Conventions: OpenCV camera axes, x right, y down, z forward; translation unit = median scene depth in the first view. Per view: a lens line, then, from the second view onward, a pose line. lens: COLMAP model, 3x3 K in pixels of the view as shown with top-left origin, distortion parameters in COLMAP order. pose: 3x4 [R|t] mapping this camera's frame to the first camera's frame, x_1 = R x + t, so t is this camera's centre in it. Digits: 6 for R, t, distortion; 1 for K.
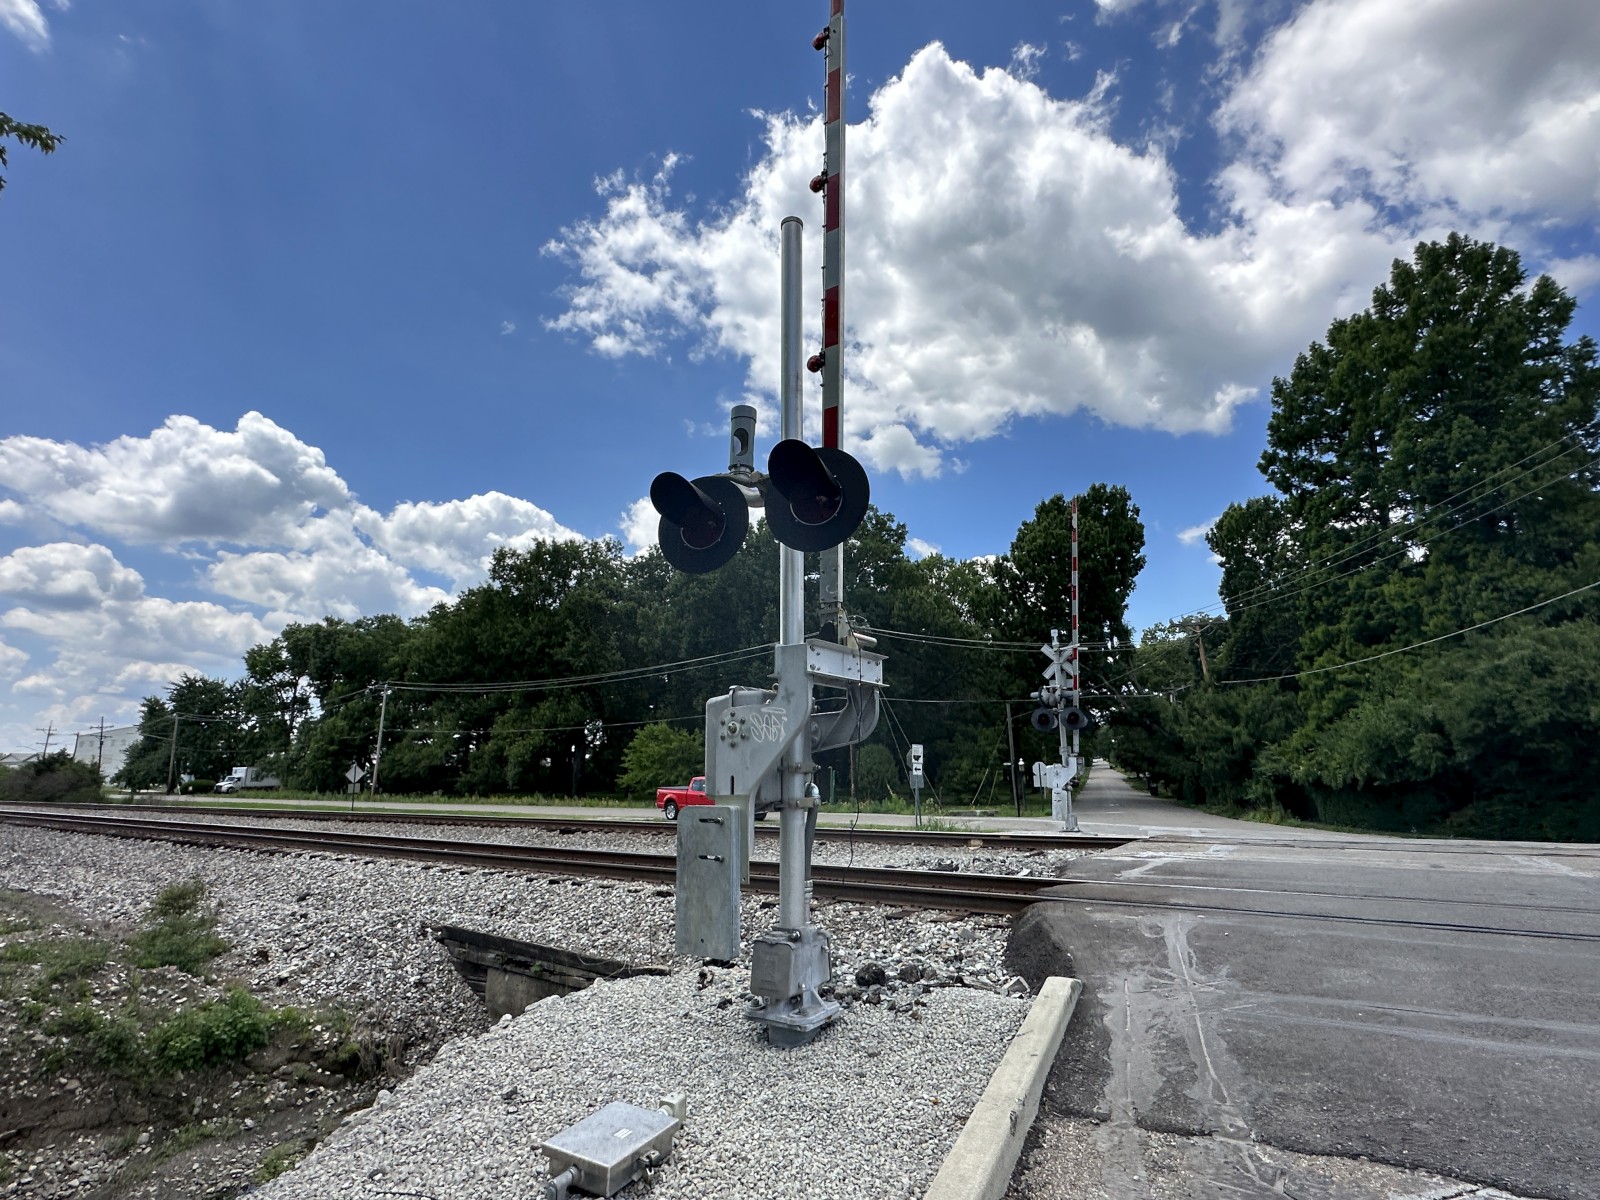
lens RADIAL K [[780.9, 0, 806.3], [0, 780.9, 588.4], [0, 0, 1]] dist [0.015199, -0.000172]
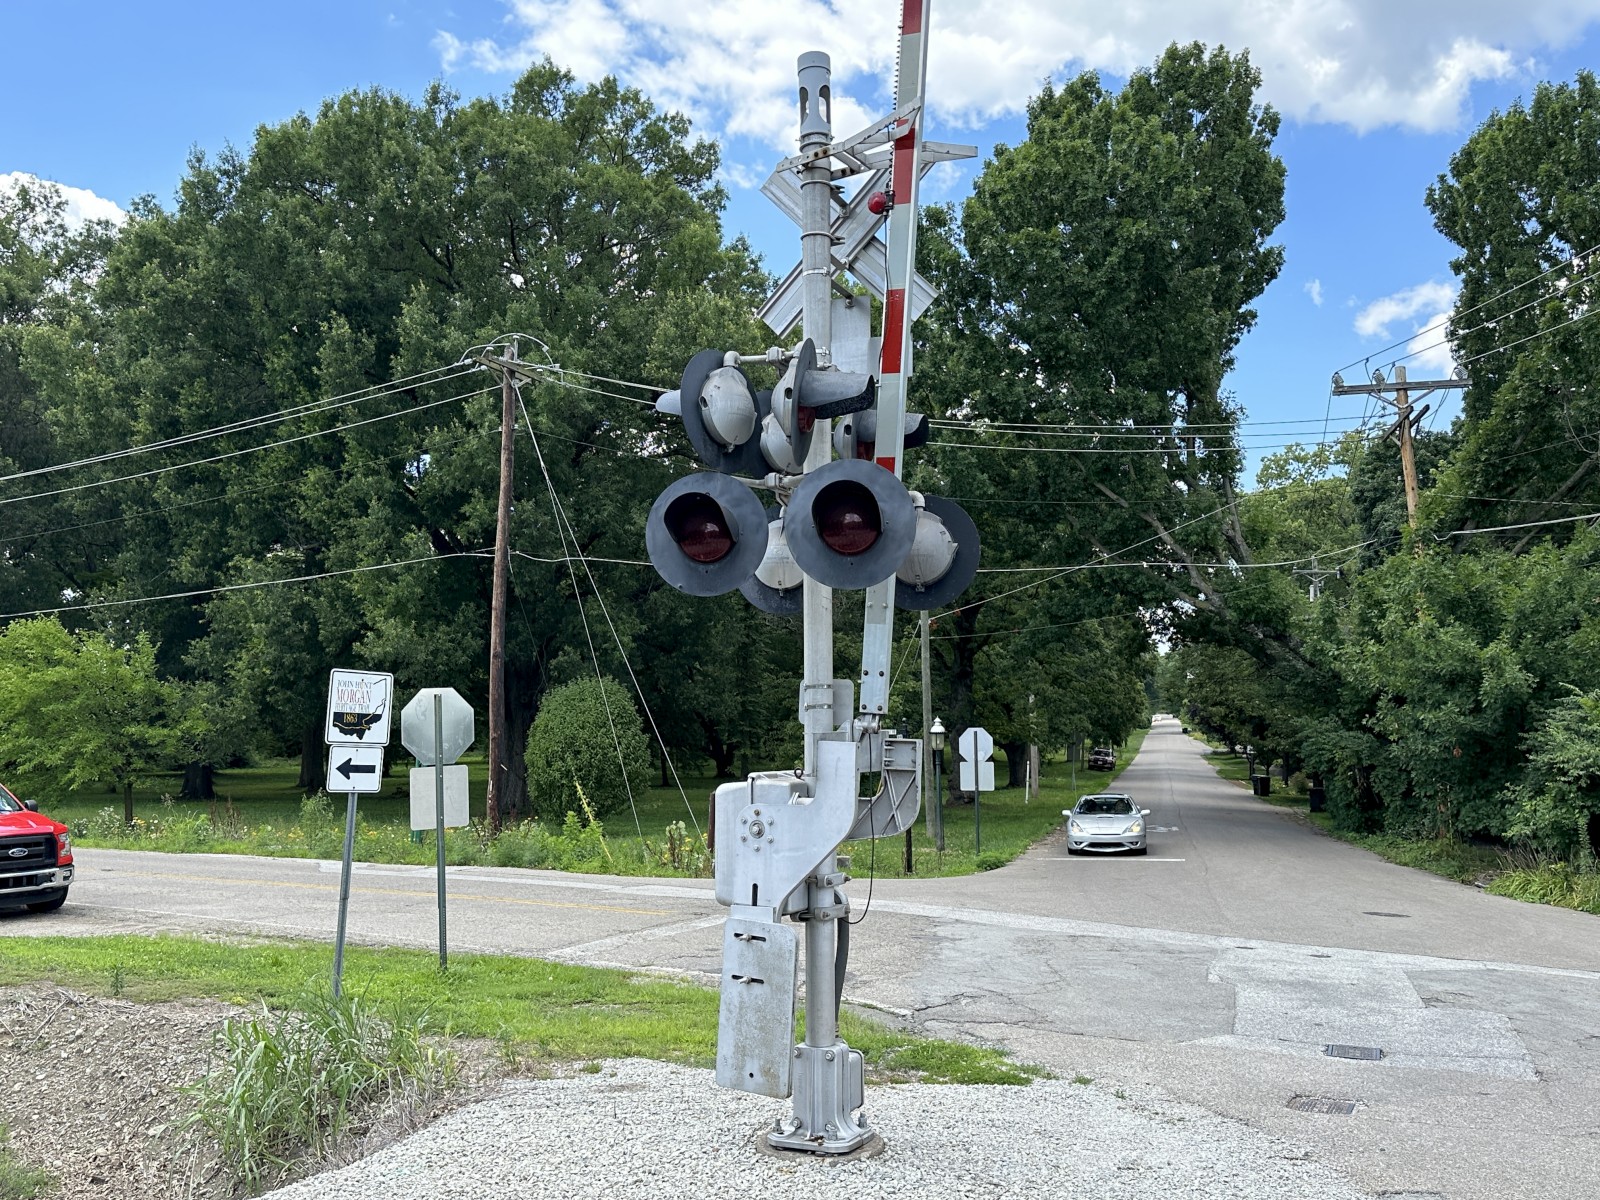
lens RADIAL K [[1419.1, 0, 797.6], [0, 1419.1, 565.9], [0, 0, 1]] dist [0.235324, -0.545745]
pose [[0.995029, 0.022537, 0.097006, 0.125397], [-0.033551, 0.992976, 0.113458, 0.059042], [-0.093768, -0.116149, 0.988796, 0.288235]]
